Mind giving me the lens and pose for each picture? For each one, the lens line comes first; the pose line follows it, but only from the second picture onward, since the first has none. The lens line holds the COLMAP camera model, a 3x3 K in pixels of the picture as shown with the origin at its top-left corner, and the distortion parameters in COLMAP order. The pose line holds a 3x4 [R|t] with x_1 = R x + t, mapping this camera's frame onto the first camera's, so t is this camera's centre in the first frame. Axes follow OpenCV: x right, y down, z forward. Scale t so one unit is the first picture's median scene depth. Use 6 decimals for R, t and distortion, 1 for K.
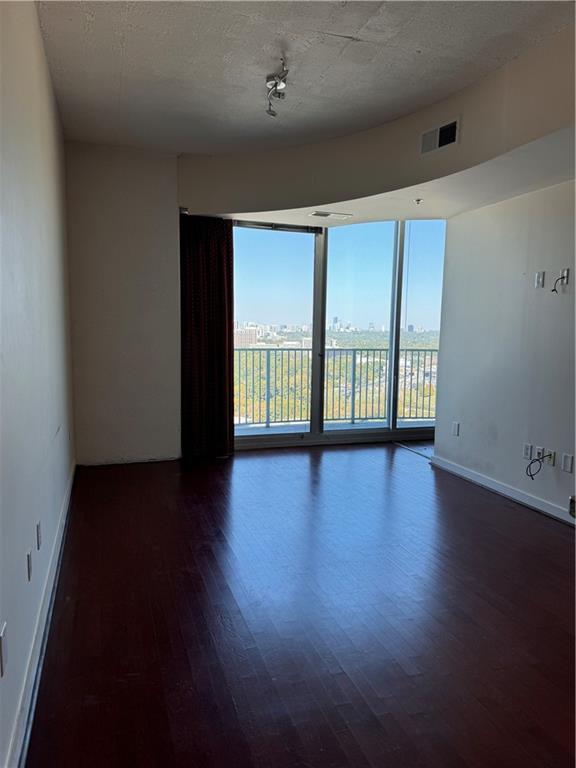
lens RADIAL K [[537.6, 0, 287.1], [0, 537.6, 387.1], [0, 0, 1]] dist [0.091686, -0.119768]
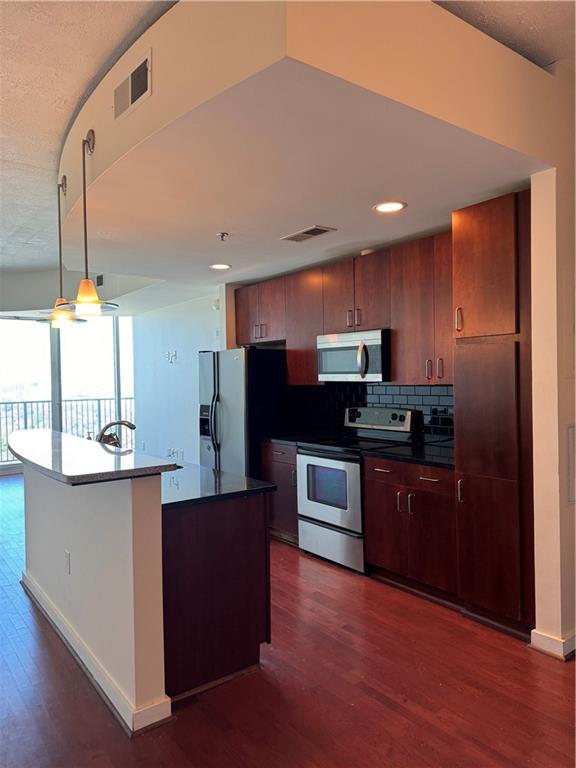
lens RADIAL K [[537.6, 0, 287.1], [0, 537.6, 387.1], [0, 0, 1]] dist [0.091686, -0.119768]
pose [[0.947363, -0.042767, 0.317293, 0.207099], [0.072008, 0.994109, -0.081005, 0.062222], [-0.311959, 0.099588, 0.944862, -0.633298]]
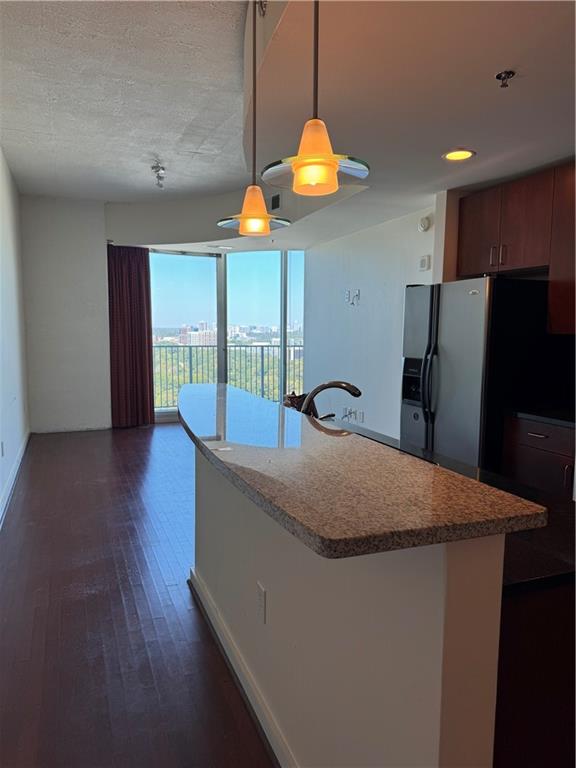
lens RADIAL K [[537.6, 0, 287.1], [0, 537.6, 387.1], [0, 0, 1]] dist [0.091686, -0.119768]
pose [[0.998202, -0.017365, 0.057362, 0.162708], [0.017469, 0.999847, -0.001300, 0.040227], [-0.057330, 0.002300, 0.998353, -0.365519]]
